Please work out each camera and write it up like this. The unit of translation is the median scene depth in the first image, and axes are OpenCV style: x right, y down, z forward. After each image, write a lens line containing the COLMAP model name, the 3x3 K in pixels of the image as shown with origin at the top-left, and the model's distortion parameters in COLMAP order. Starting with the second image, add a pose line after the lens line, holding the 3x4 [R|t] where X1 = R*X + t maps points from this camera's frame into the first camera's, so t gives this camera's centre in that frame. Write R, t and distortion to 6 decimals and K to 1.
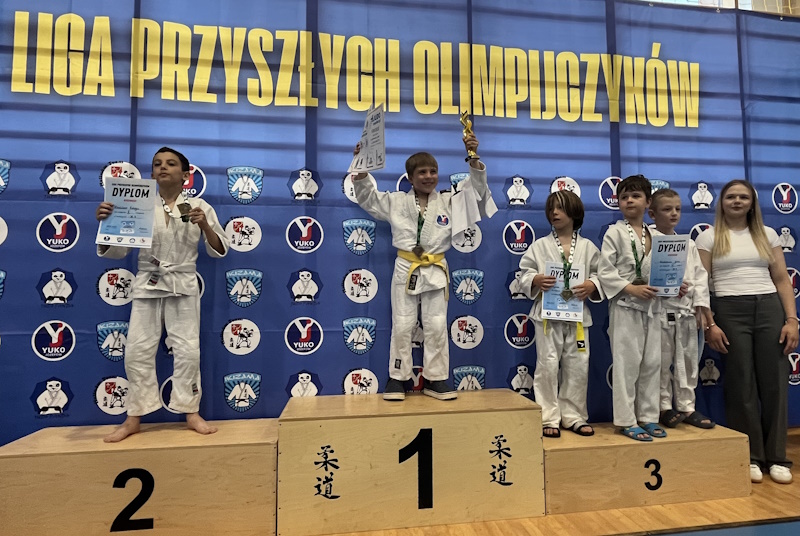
lens RADIAL K [[496.3, 0, 423.8], [0, 496.3, 262.0], [0, 0, 1]] dist [-0.008916, 0.001822]
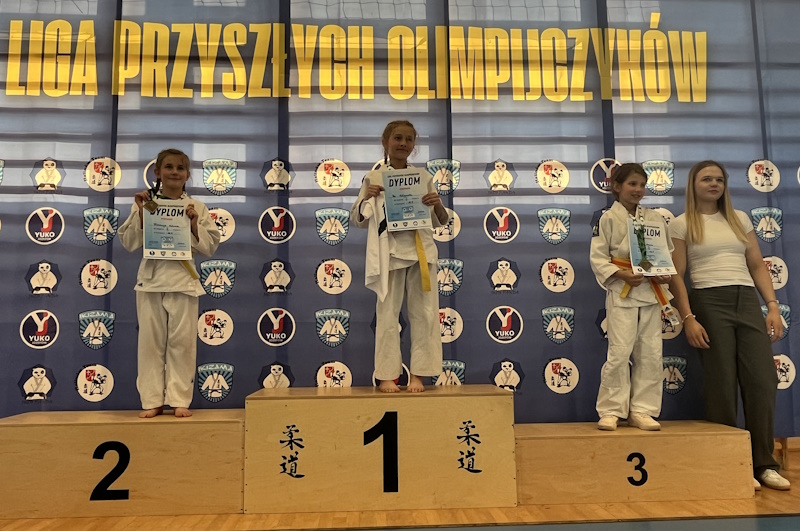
lens RADIAL K [[628.1, 0, 389.8], [0, 628.1, 262.7], [0, 0, 1]] dist [-0.015743, 0.018208]
pose [[0.993900, -0.014571, -0.109319, 0.119880], [0.009383, 0.998812, -0.047827, 0.082737], [0.109886, 0.046509, 0.992855, -0.216599]]
